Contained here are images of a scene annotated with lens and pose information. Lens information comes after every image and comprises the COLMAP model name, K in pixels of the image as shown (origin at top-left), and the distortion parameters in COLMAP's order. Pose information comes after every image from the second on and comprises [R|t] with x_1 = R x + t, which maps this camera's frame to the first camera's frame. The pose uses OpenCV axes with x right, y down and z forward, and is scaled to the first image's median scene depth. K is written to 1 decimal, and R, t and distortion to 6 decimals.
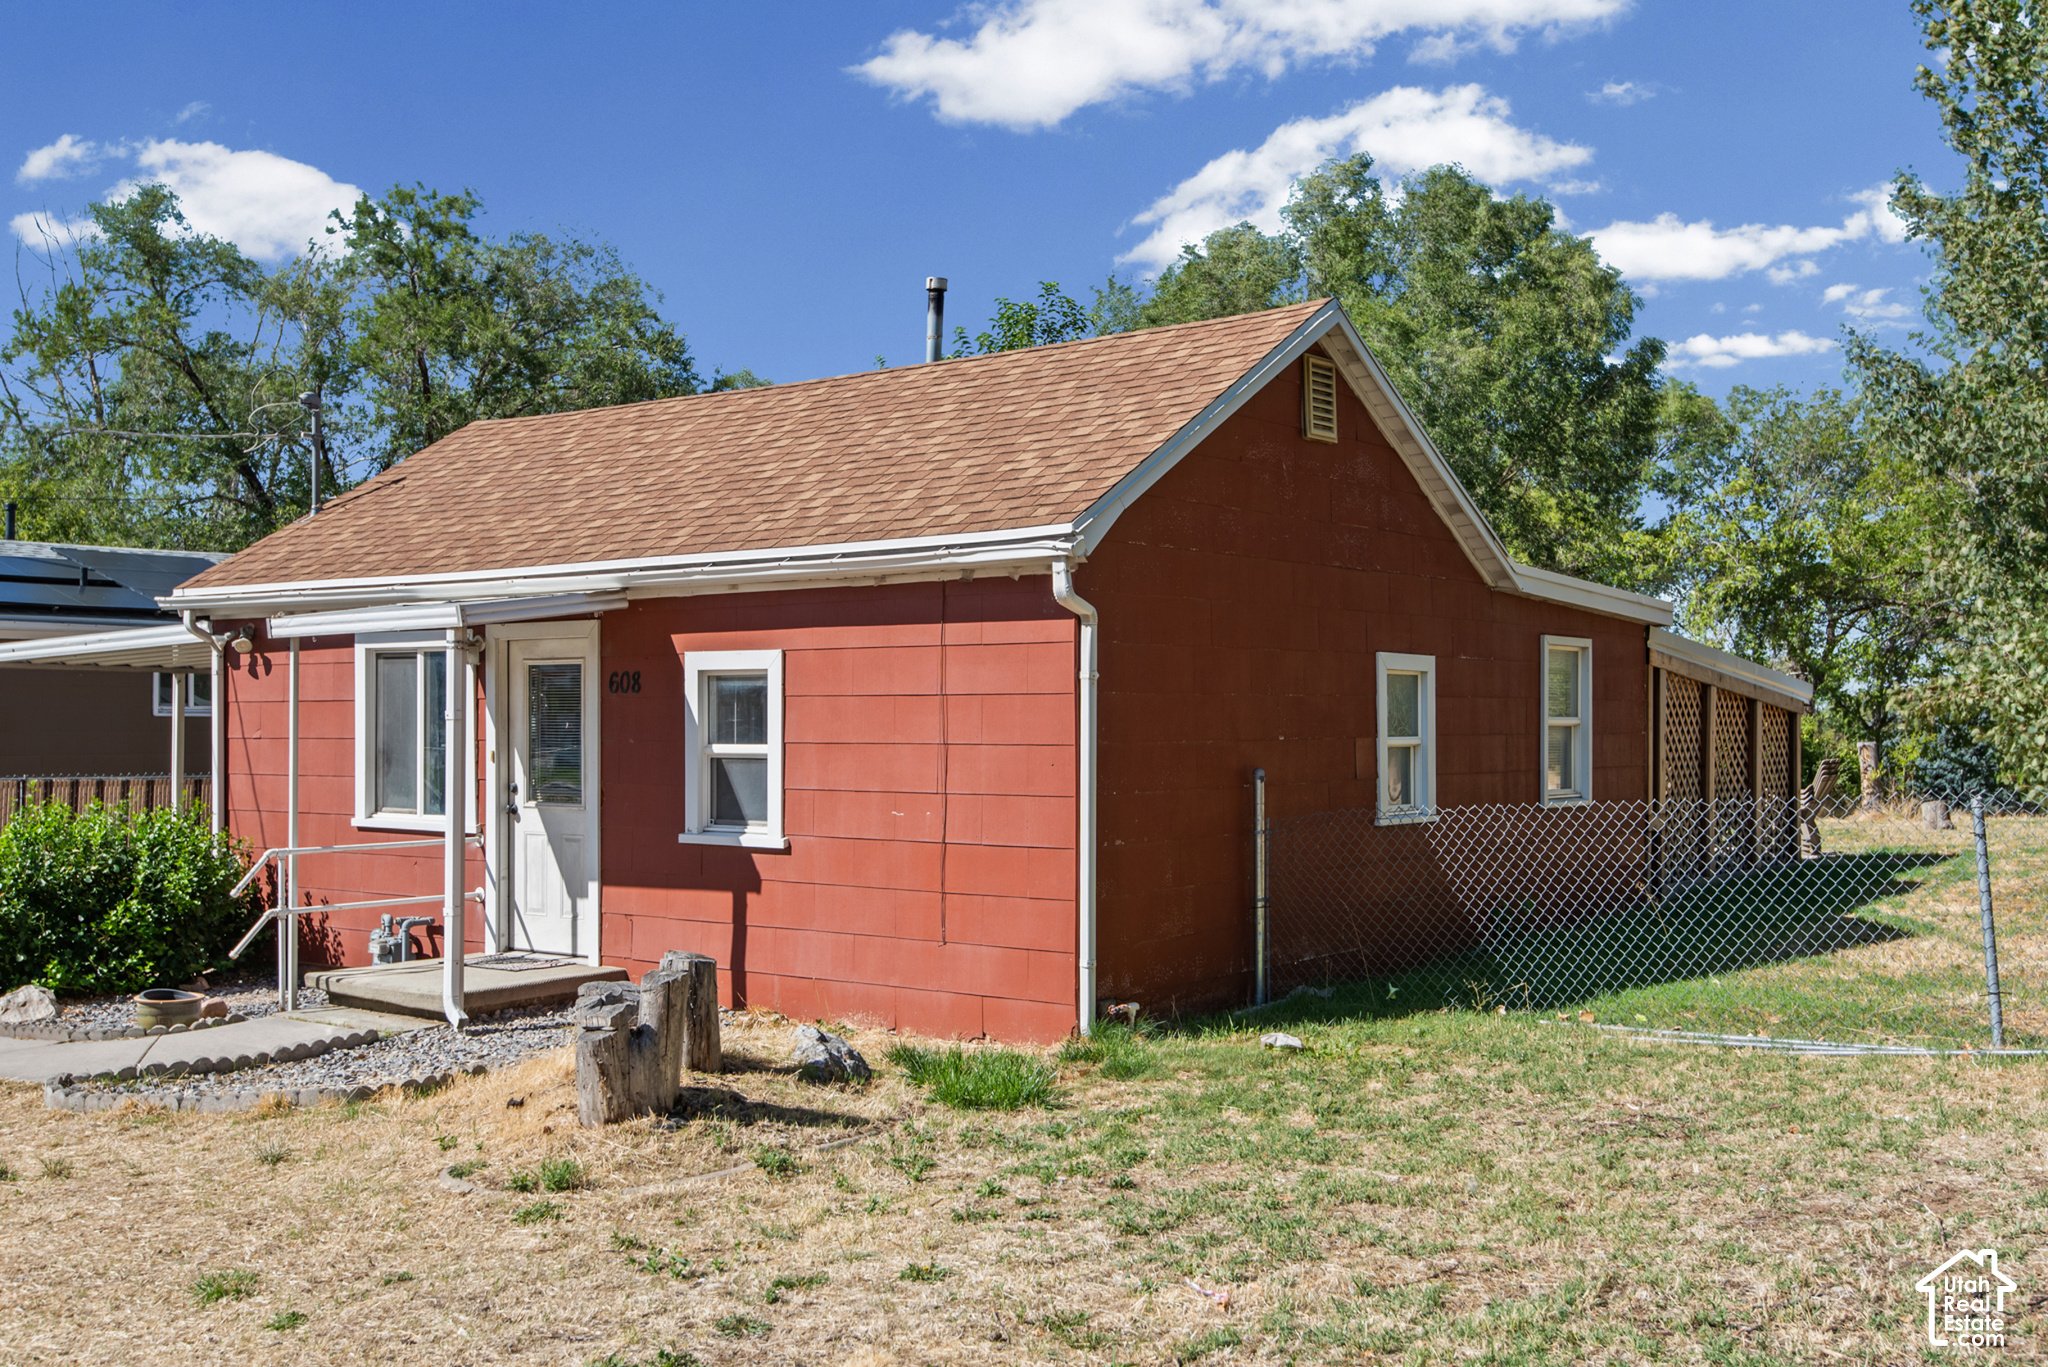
lens RADIAL K [[1990.8, 0, 1023.9], [0, 1990.8, 681.2], [0, 0, 1]] dist [0.023878, 0.000000]
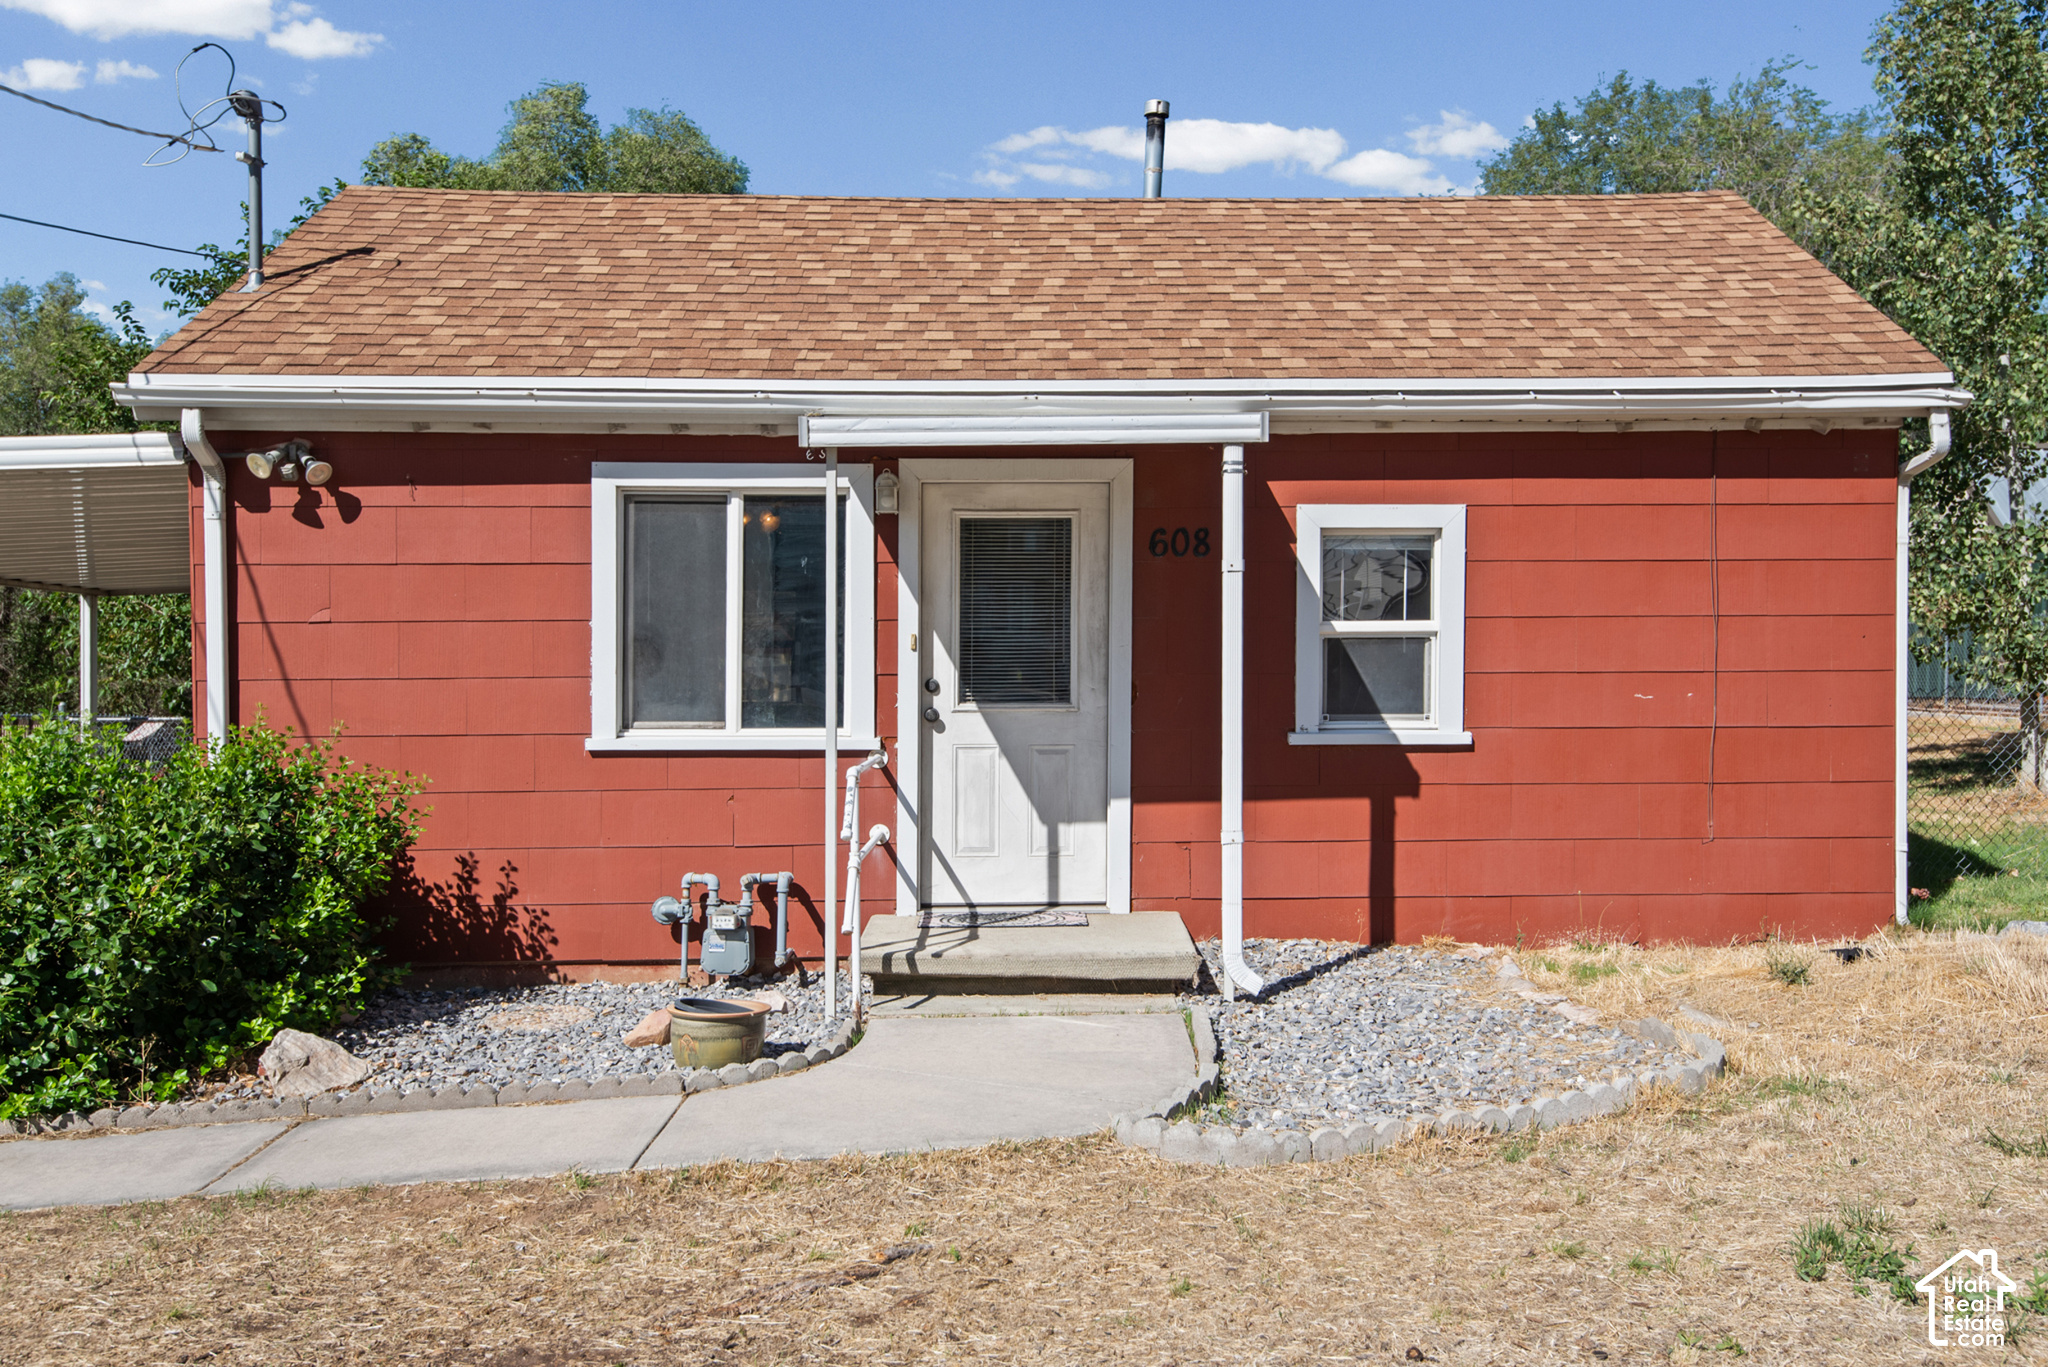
lens RADIAL K [[1828.8, 0, 1025.3], [0, 1828.8, 685.7], [0, 0, 1]] dist [0.069006, -0.000559]
pose [[0.776274, -0.002857, 0.630389, -0.670585], [-0.007740, 0.999871, 0.014063, 0.044930], [-0.630348, -0.015796, 0.776152, 0.467336]]
